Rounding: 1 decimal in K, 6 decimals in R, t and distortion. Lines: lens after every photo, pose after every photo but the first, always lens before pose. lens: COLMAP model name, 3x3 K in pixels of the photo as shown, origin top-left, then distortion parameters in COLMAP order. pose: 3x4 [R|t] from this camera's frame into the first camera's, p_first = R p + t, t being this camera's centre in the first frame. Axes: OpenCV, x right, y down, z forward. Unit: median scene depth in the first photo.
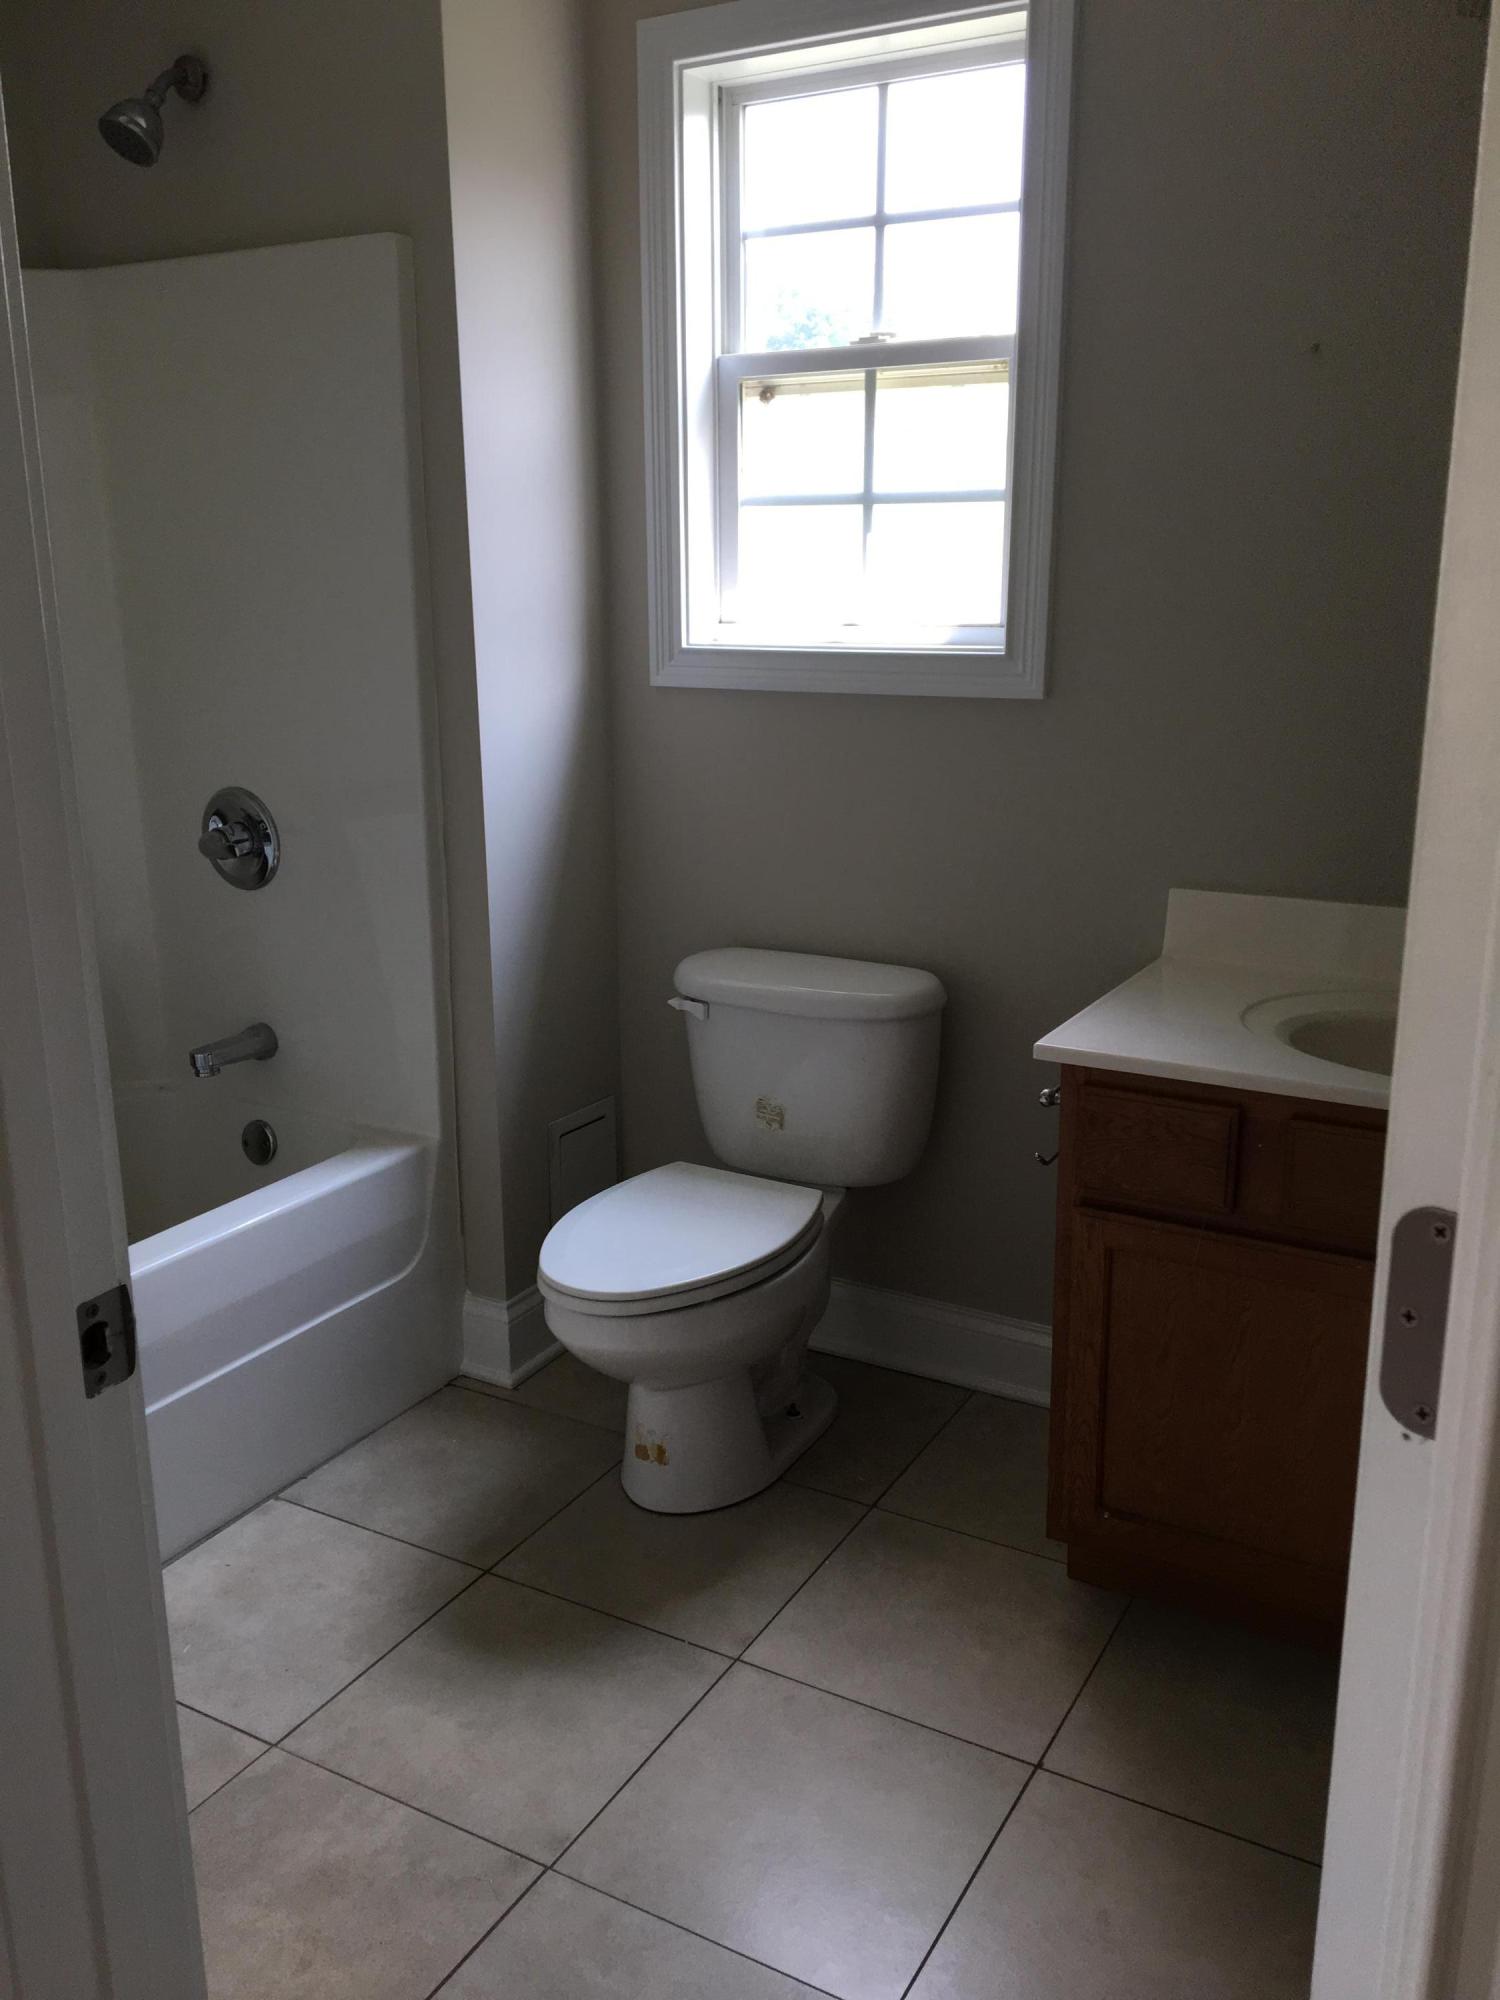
lens RADIAL K [[1671.4, 0, 750.0], [0, 1671.4, 1000.0], [0, 0, 1]] dist [0.076915, -0.096149]
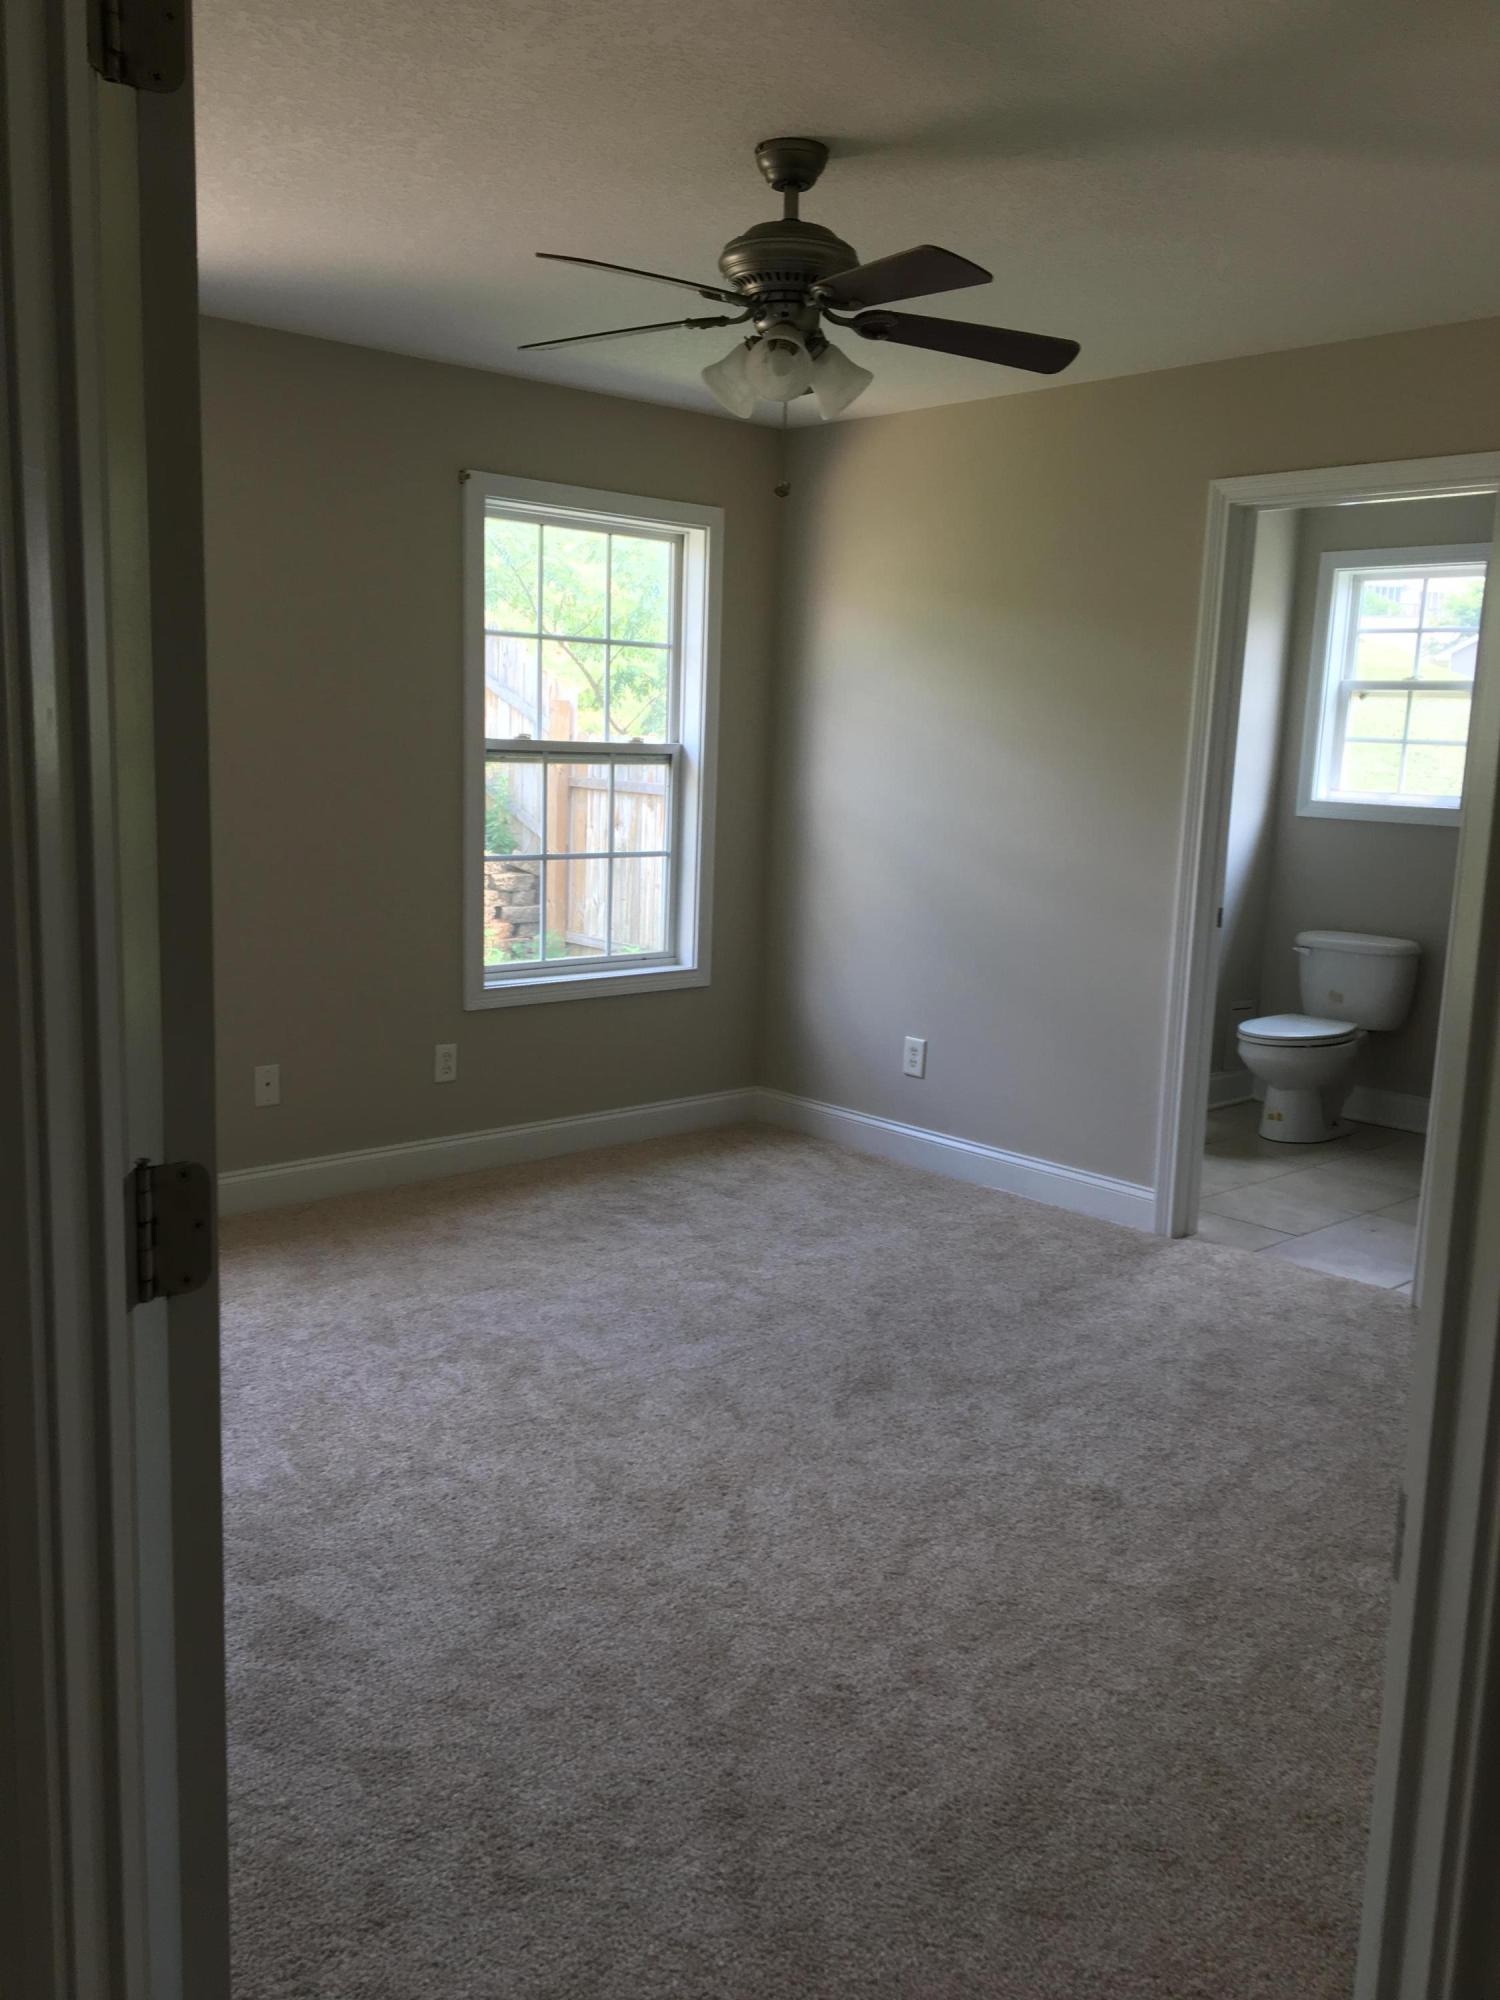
lens RADIAL K [[1671.4, 0, 750.0], [0, 1671.4, 1000.0], [0, 0, 1]] dist [0.076915, -0.096149]
pose [[0.951802, 0.089873, -0.293250, -0.076431], [-0.117816, 0.989886, -0.079024, 0.356297], [0.283182, 0.109765, 0.952764, -1.479750]]
